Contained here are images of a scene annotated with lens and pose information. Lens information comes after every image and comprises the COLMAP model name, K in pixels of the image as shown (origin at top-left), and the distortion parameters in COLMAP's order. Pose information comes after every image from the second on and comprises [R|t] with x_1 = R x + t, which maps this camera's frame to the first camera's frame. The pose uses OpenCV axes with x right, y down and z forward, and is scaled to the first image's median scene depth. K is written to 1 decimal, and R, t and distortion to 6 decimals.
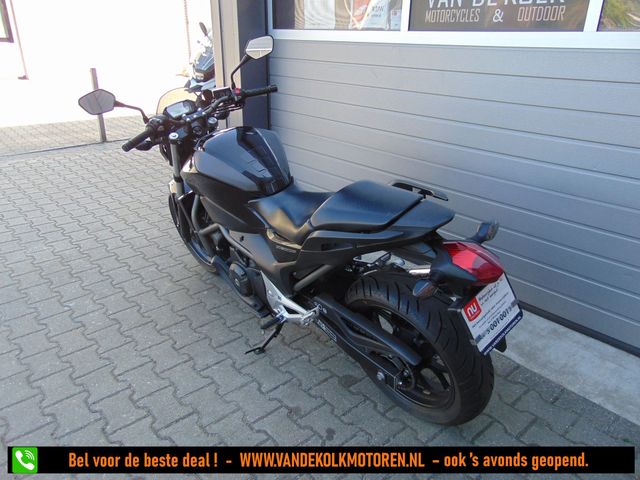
lens RADIAL K [[478.3, 0, 320.1], [0, 478.3, 240.9], [0, 0, 1]] dist [-0.020554, 0.060076]
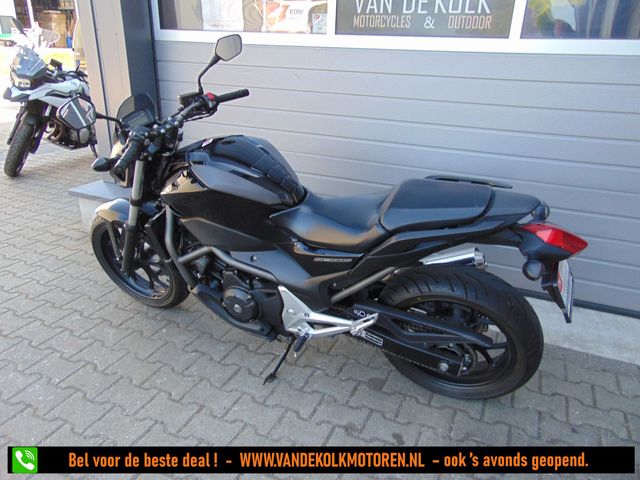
lens RADIAL K [[478.3, 0, 319.6], [0, 478.3, 240.4], [0, 0, 1]] dist [-0.020554, 0.060076]
pose [[0.911689, -0.140991, 0.385933, -0.353302], [0.146183, 0.989128, 0.016025, -0.031143], [-0.383996, 0.041807, 0.922388, 0.107528]]
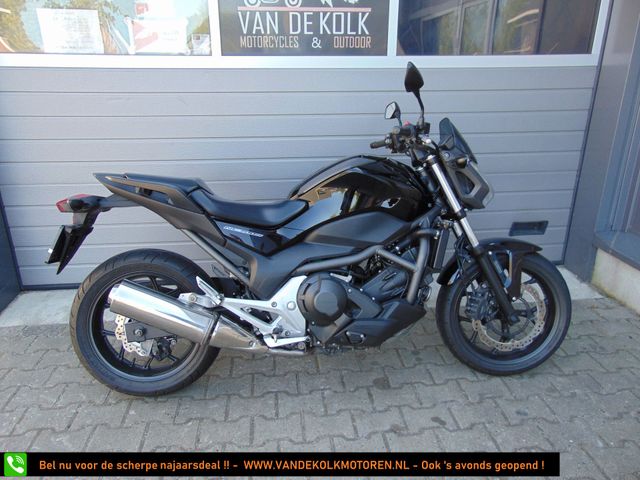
lens RADIAL K [[478.3, 0, 318.1], [0, 478.3, 240.3], [0, 0, 1]] dist [-0.020554, 0.060076]
pose [[0.585021, -0.294346, 0.755719, -0.653623], [0.331606, 0.937179, 0.108319, -0.144722], [-0.740127, 0.187231, 0.645876, 0.336819]]
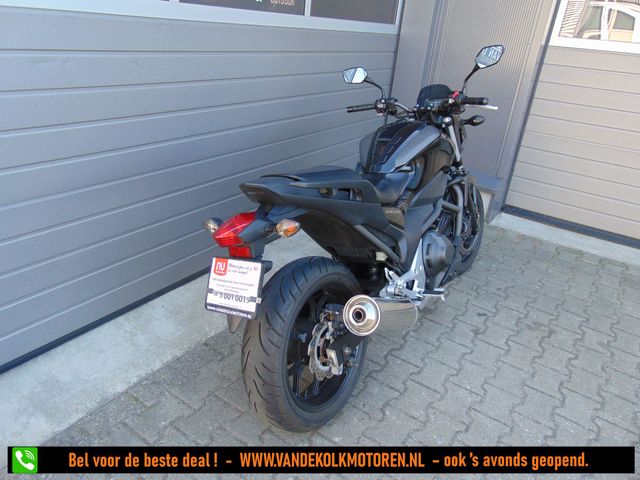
lens RADIAL K [[478.3, 0, 317.8], [0, 478.3, 241.7], [0, 0, 1]] dist [-0.020554, 0.060076]
pose [[-0.249225, -0.445262, 0.860017, -0.801325], [0.294121, 0.811293, 0.505269, -0.527730], [-0.922703, 0.378874, -0.071234, 1.166472]]
